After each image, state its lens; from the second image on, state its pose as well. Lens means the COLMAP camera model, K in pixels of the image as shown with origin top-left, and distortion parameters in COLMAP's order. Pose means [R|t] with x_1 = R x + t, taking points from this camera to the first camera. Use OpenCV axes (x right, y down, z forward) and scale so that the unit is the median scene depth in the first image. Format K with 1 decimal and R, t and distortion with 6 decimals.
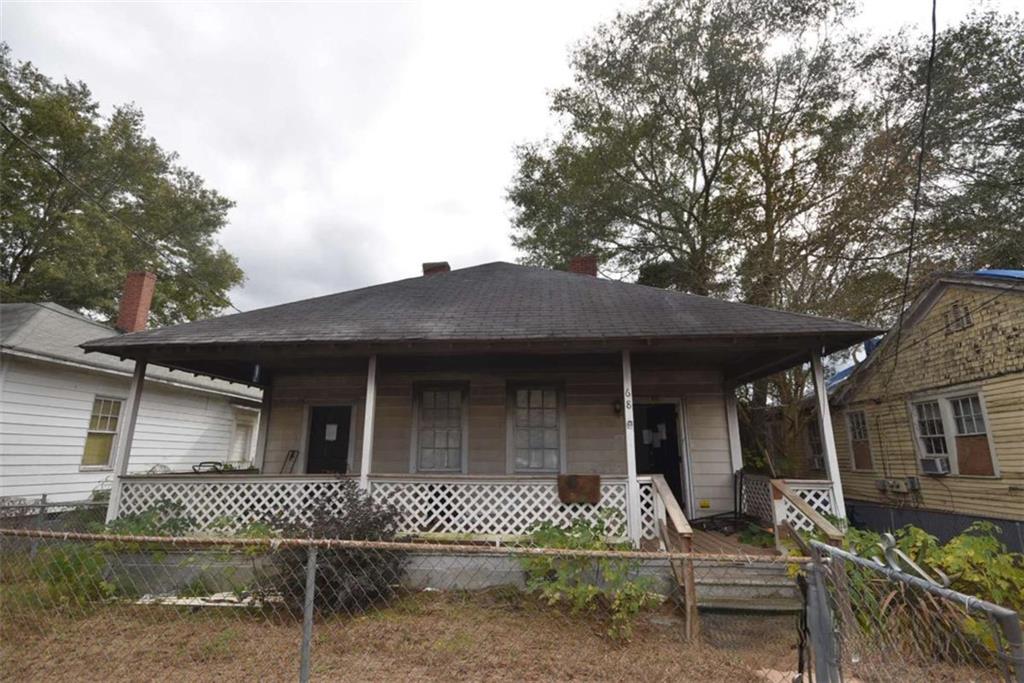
lens RADIAL K [[495.6, 0, 512.0], [0, 495.6, 341.5], [0, 0, 1]] dist [0.011808, 0.000053]
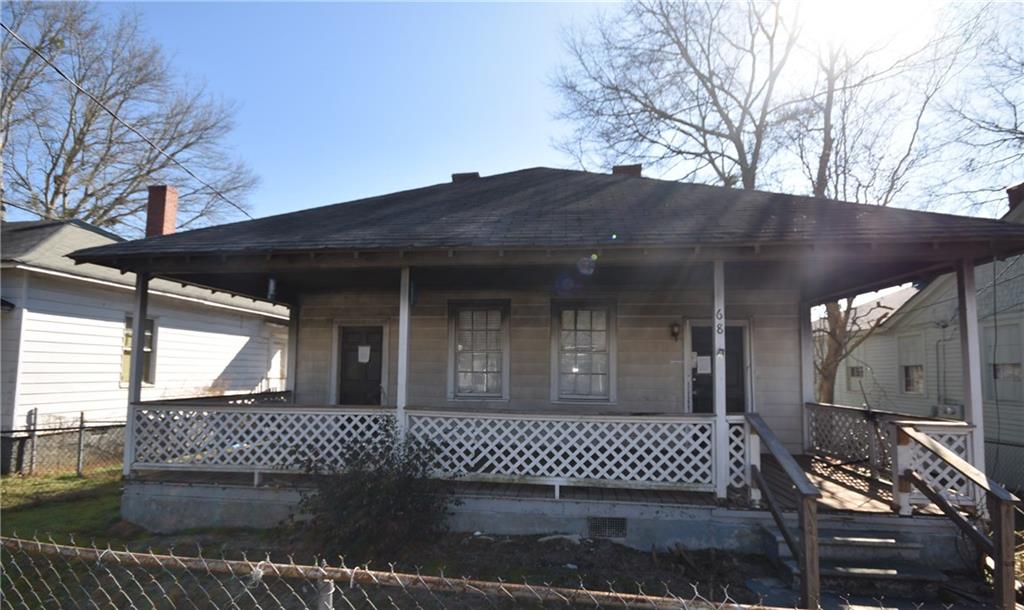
lens RADIAL K [[455.3, 0, 509.5], [0, 455.3, 342.5], [0, 0, 1]] dist [-0.001983, -0.000127]
pose [[0.999098, 0.009073, -0.041472, -0.077557], [-0.001980, 0.985790, 0.167973, 0.024780], [0.042407, -0.167740, 0.984919, 0.249451]]
